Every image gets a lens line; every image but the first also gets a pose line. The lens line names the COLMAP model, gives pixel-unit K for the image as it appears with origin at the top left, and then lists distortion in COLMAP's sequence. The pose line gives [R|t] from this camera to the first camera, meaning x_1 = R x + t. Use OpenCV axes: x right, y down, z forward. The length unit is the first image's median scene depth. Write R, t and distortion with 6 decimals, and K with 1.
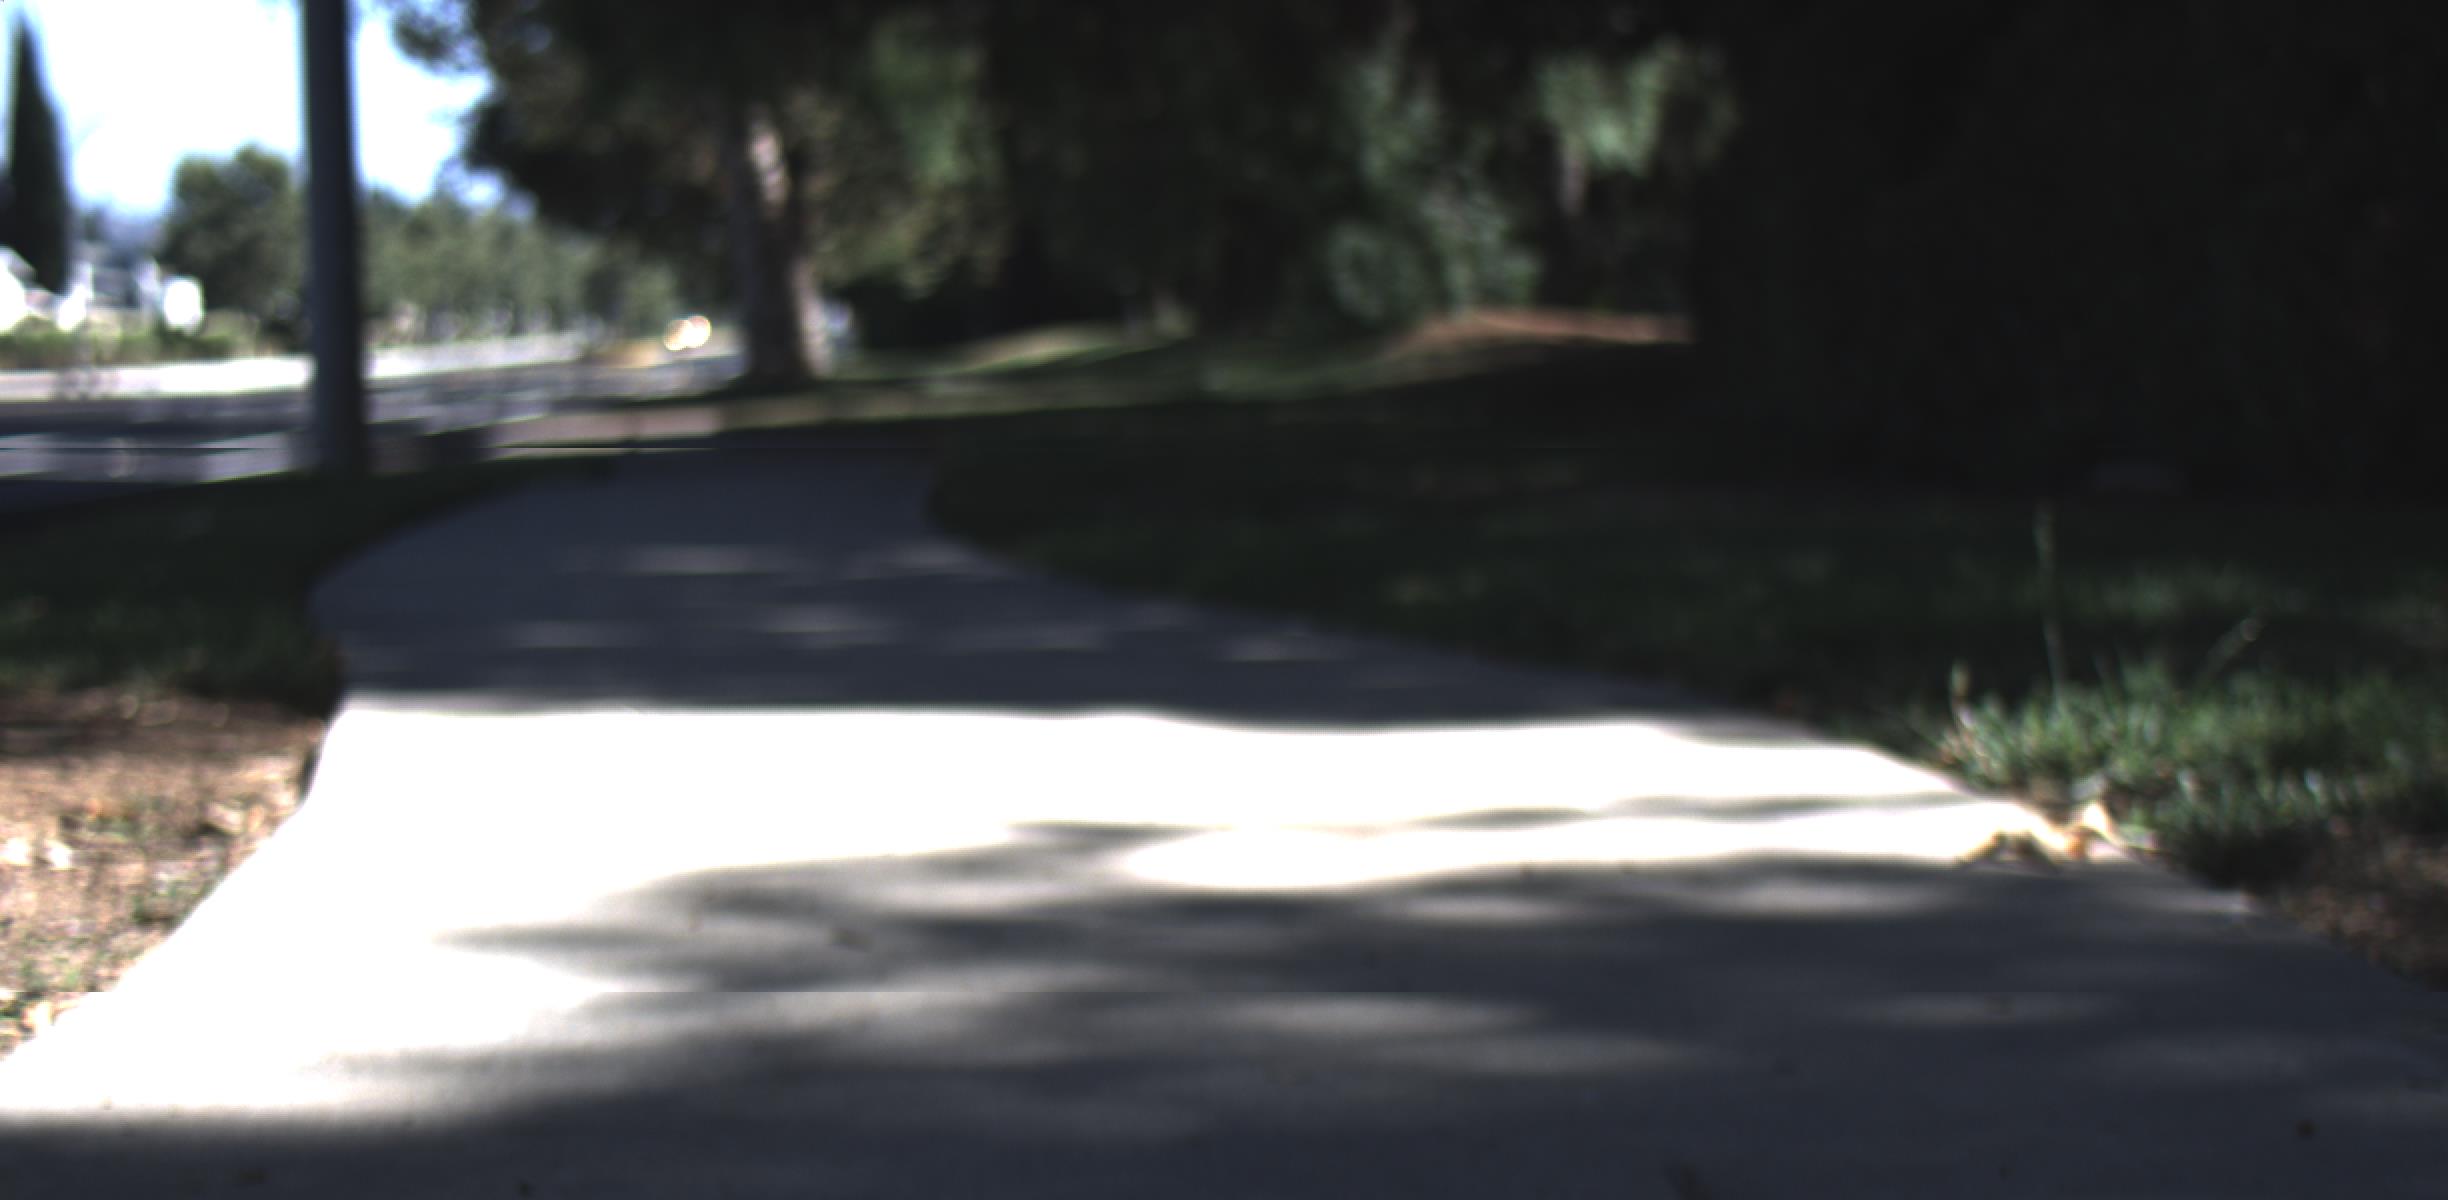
lens RADIAL K [[4576.0, 0, 1197.7], [0, 4576.0, 598.9], [0, 0, 1]] dist [-0.027622, 0.042031]
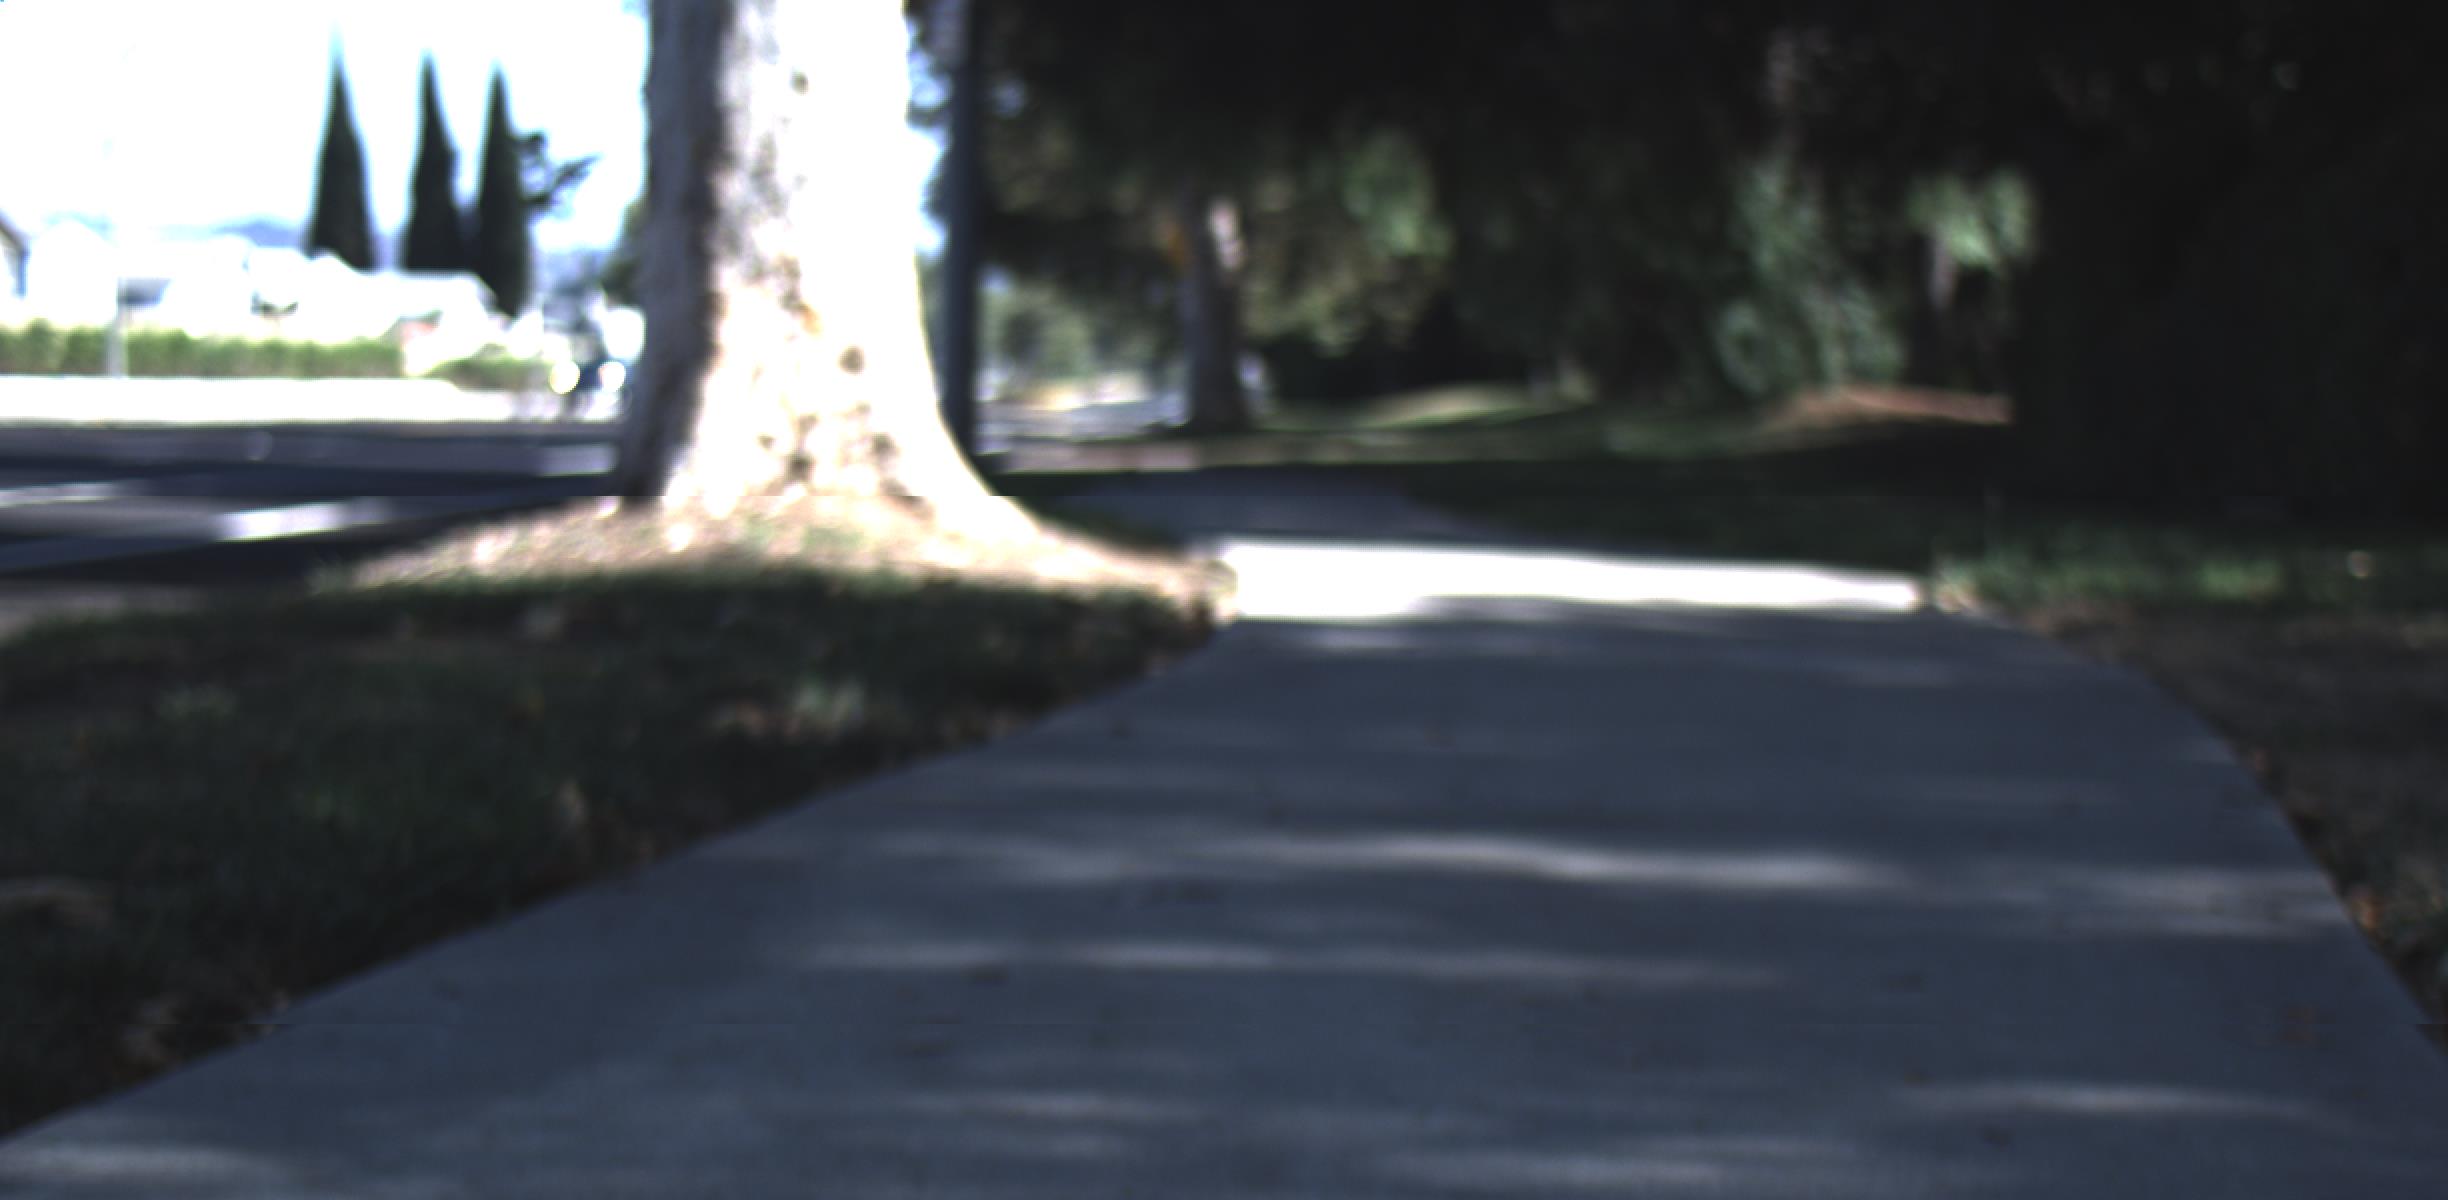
lens RADIAL K [[4576.0, 0, 1197.7], [0, 4576.0, 598.9], [0, 0, 1]] dist [-0.027622, 0.042031]
pose [[0.995528, 0.040815, -0.085190, -0.001057], [-0.041863, 0.999068, -0.010557, 0.006437], [0.084679, 0.014076, 0.996309, -0.115027]]
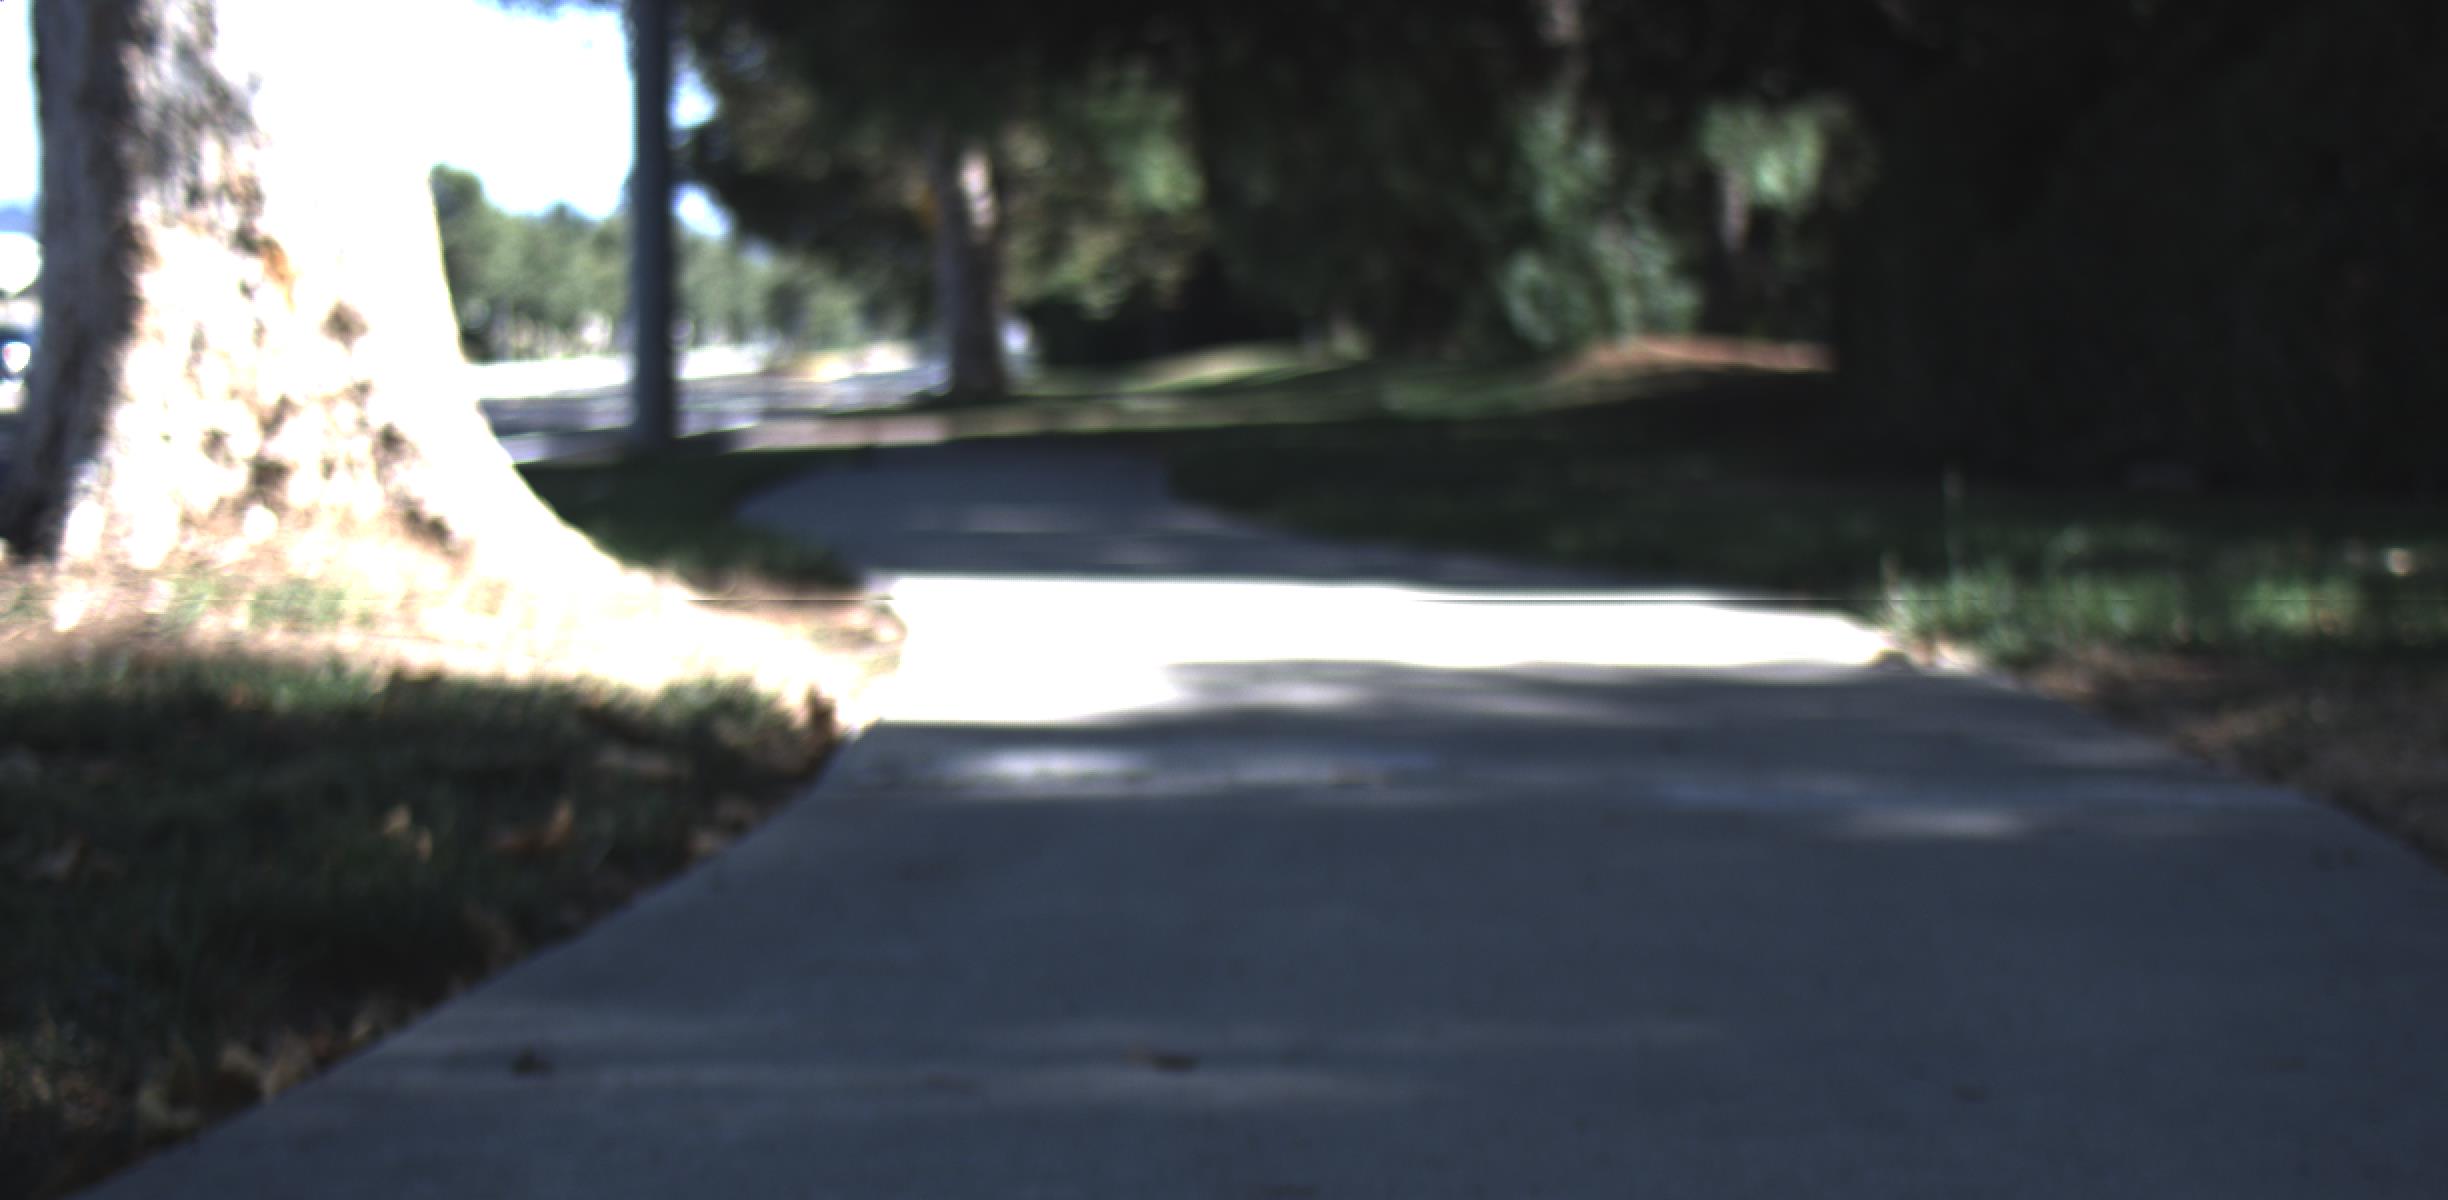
lens RADIAL K [[4576.0, 0, 1197.7], [0, 4576.0, 598.9], [0, 0, 1]] dist [-0.027622, 0.042031]
pose [[0.999215, 0.015277, -0.036550, -0.002169], [-0.015437, 0.999872, -0.004117, 0.003224], [0.036483, 0.004678, 0.999323, -0.057554]]
